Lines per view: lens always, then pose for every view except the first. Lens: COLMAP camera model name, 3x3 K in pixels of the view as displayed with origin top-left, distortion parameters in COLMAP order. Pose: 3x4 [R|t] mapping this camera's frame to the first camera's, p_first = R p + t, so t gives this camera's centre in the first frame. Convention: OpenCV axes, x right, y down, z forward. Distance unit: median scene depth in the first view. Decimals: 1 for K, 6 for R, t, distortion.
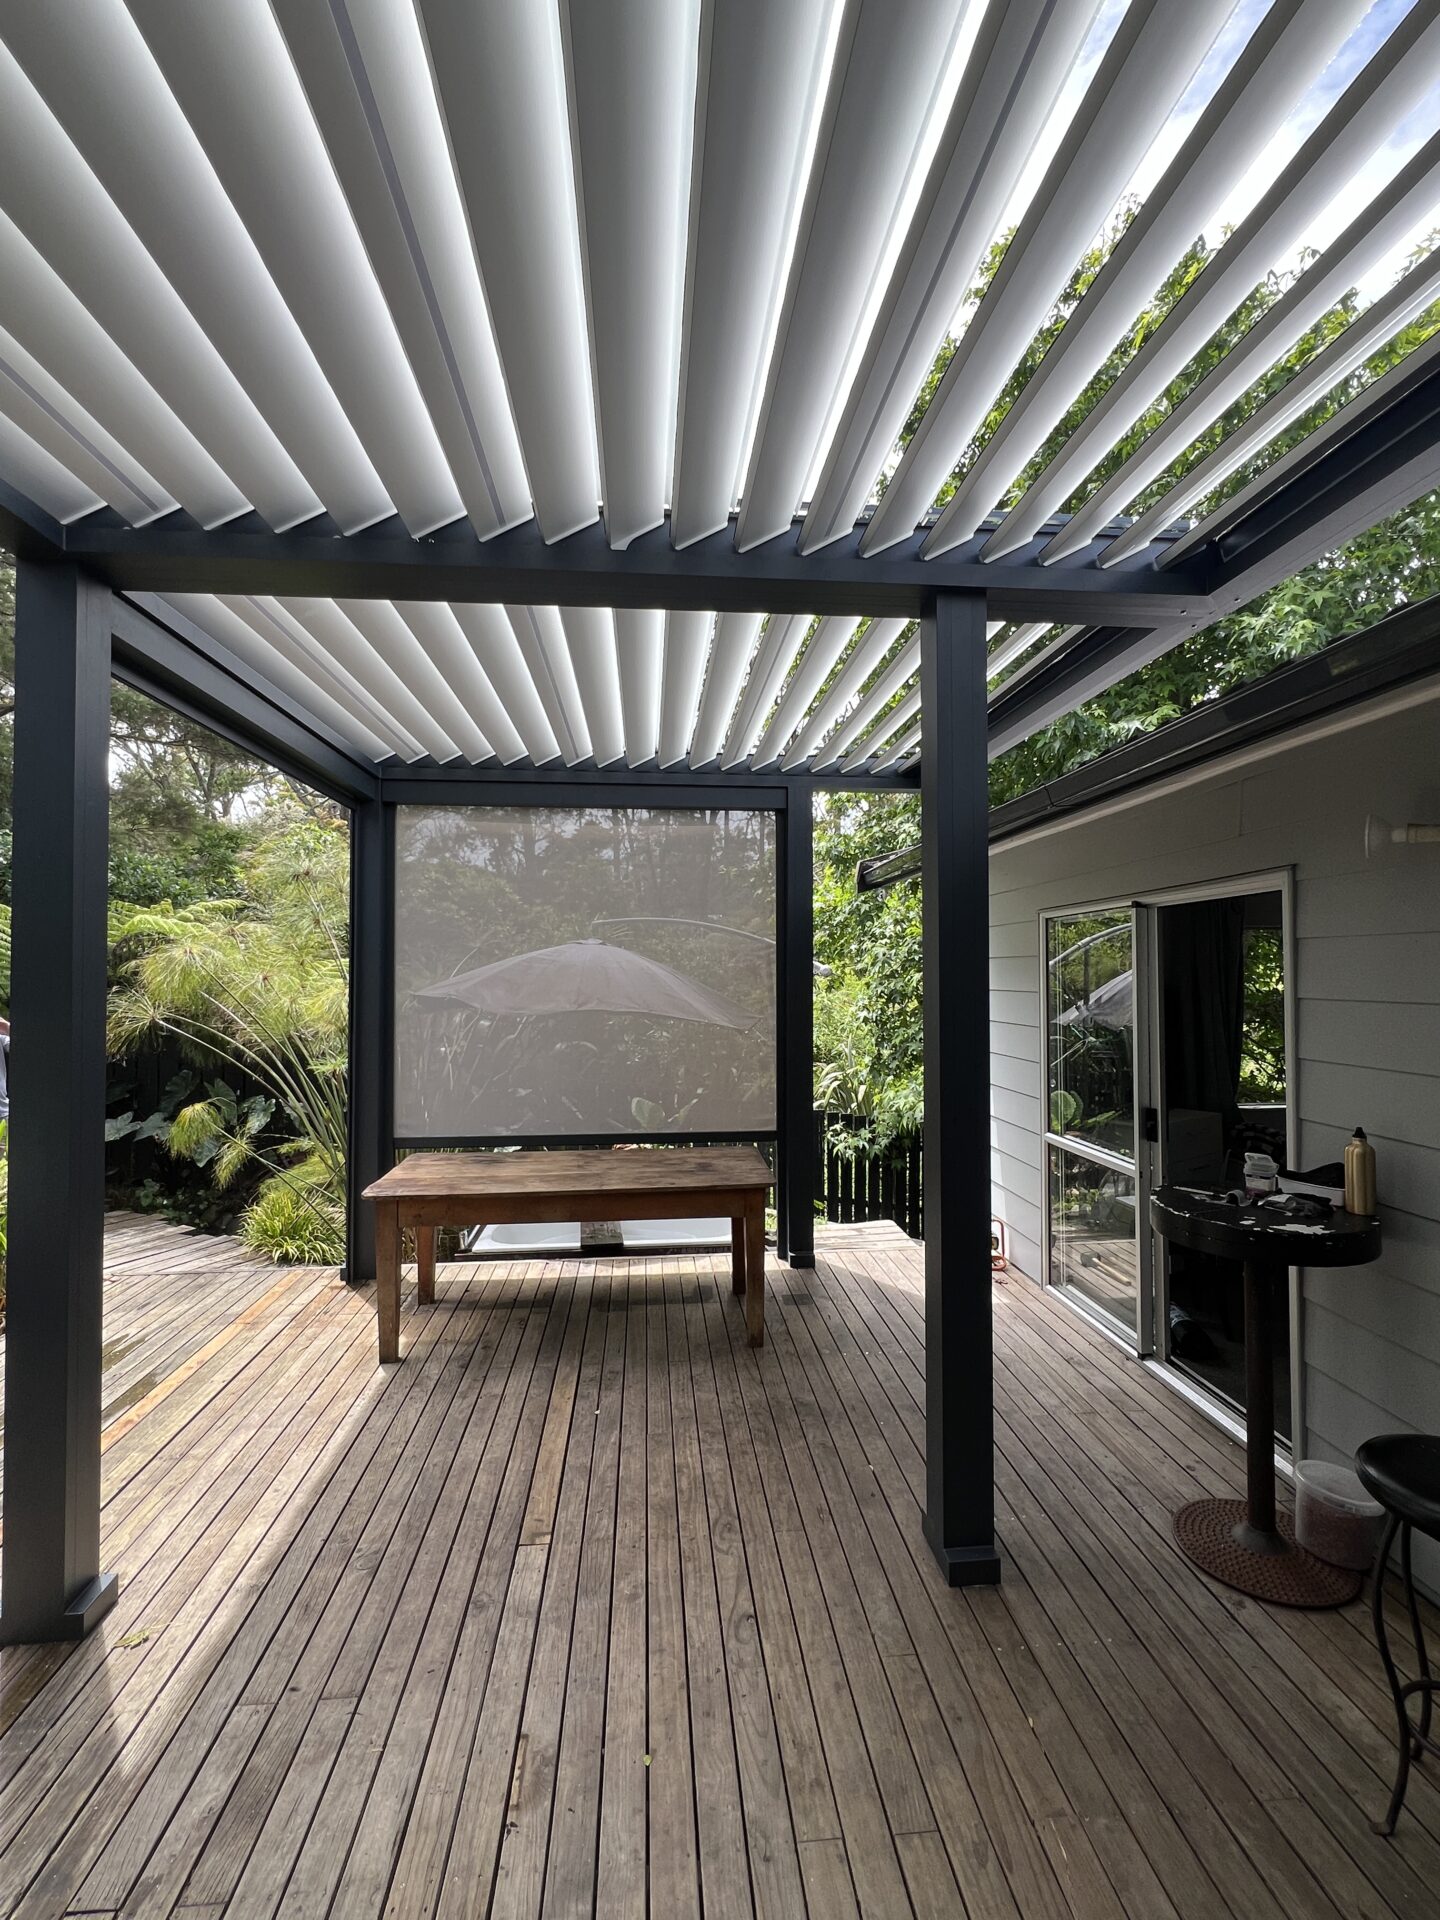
lens RADIAL K [[848.4, 0, 720.0], [0, 848.4, 960.0], [0, 0, 1]] dist [-0.000036, -0.000215]
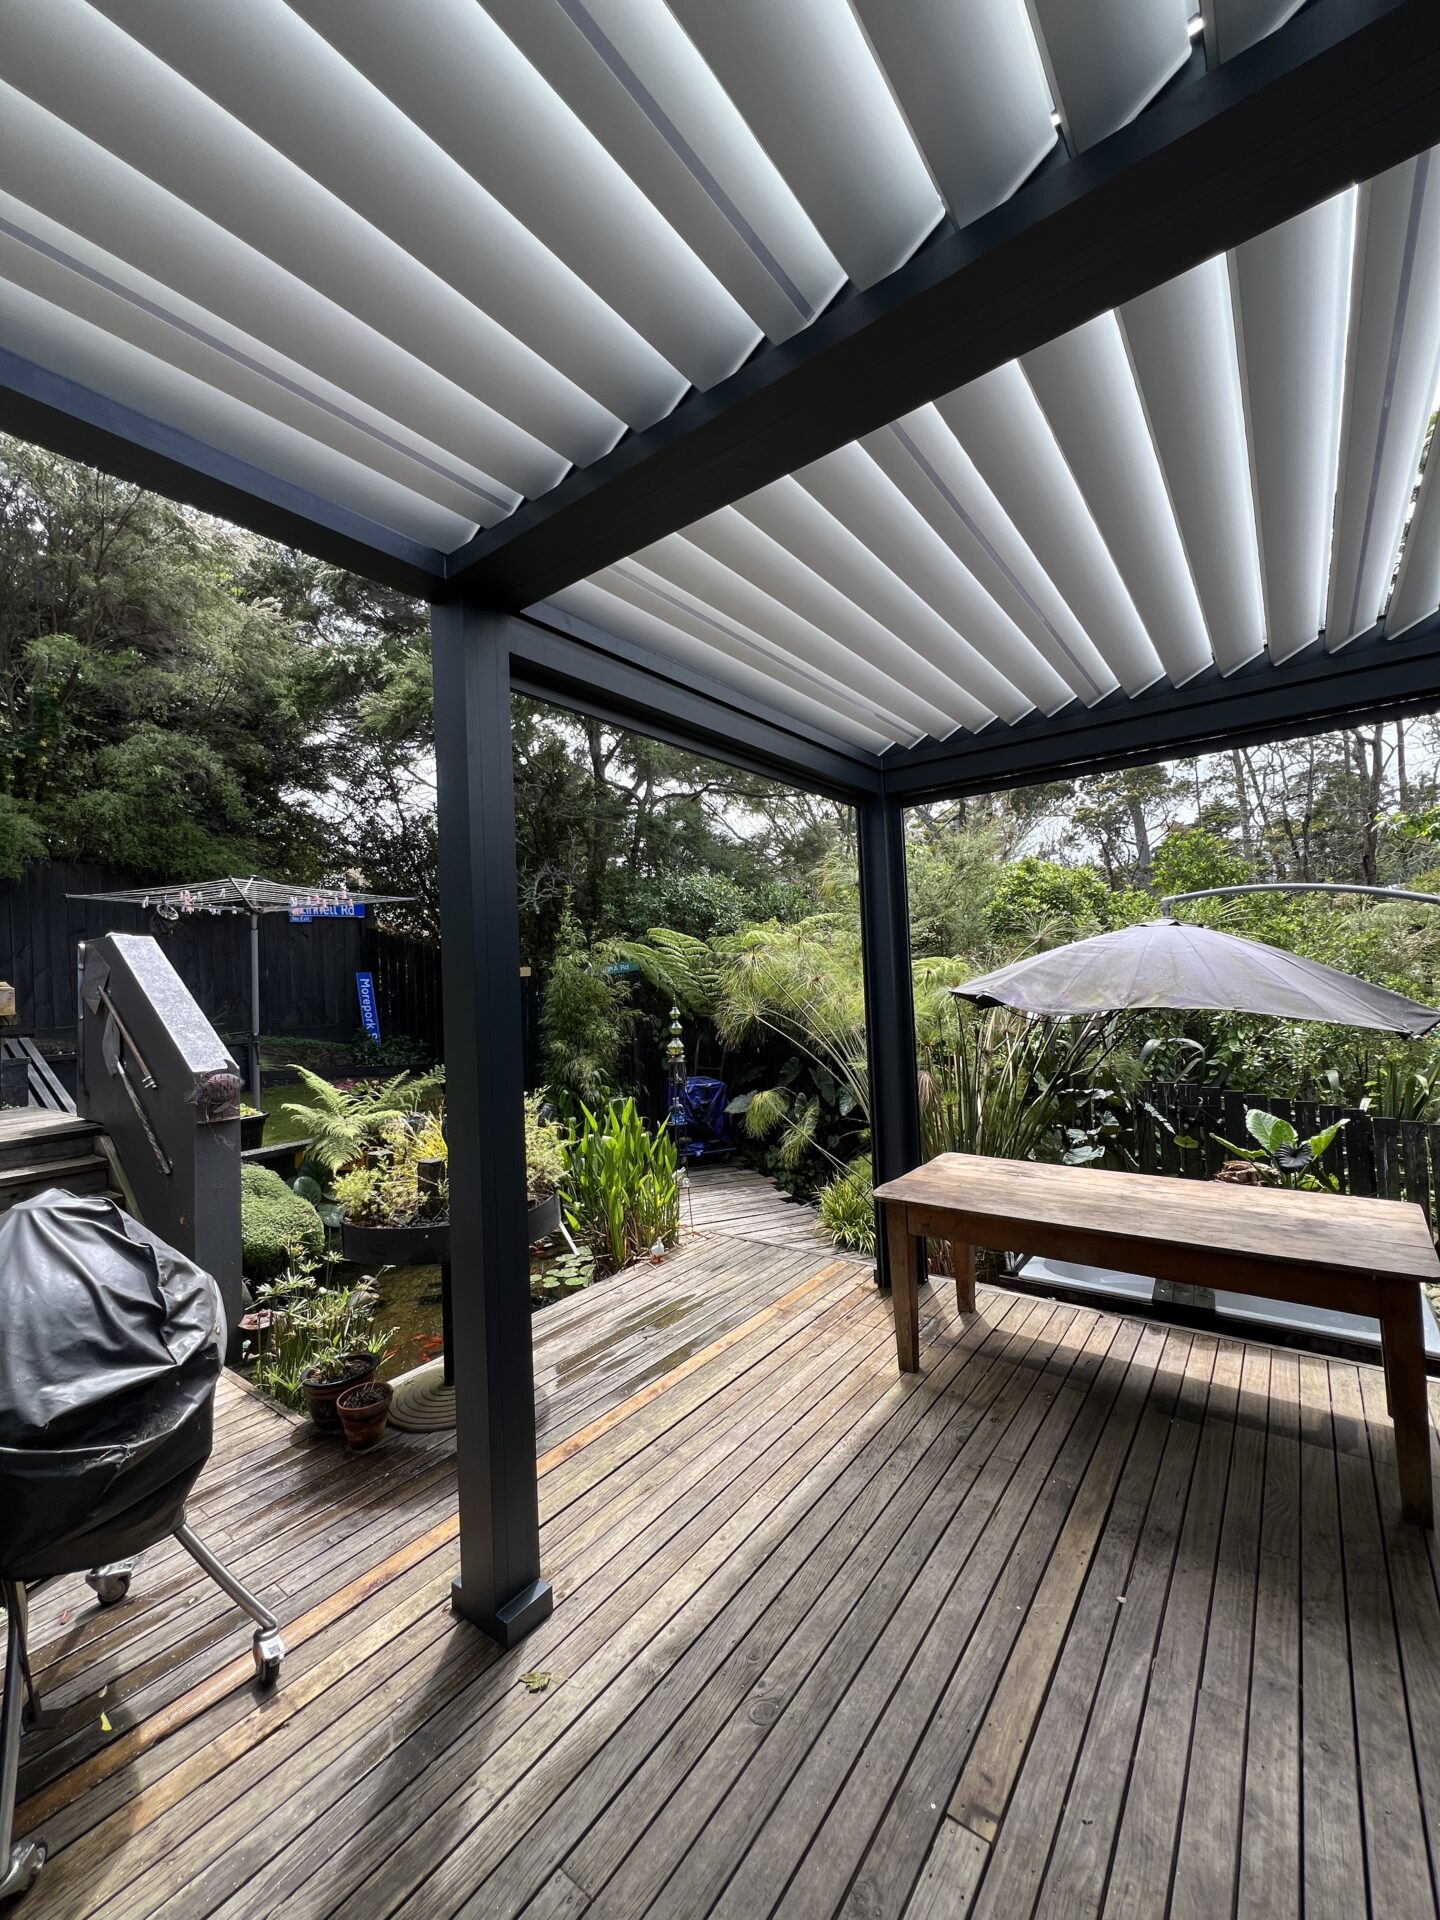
lens RADIAL K [[770.0, 0, 720.0], [0, 770.0, 960.0], [0, 0, 1]] dist [-0.001288, -0.000098]
pose [[0.747158, -0.046689, -0.663005, 0.034135], [0.049377, 0.998672, -0.014683, 0.006606], [0.662810, -0.021767, 0.748471, 0.231032]]
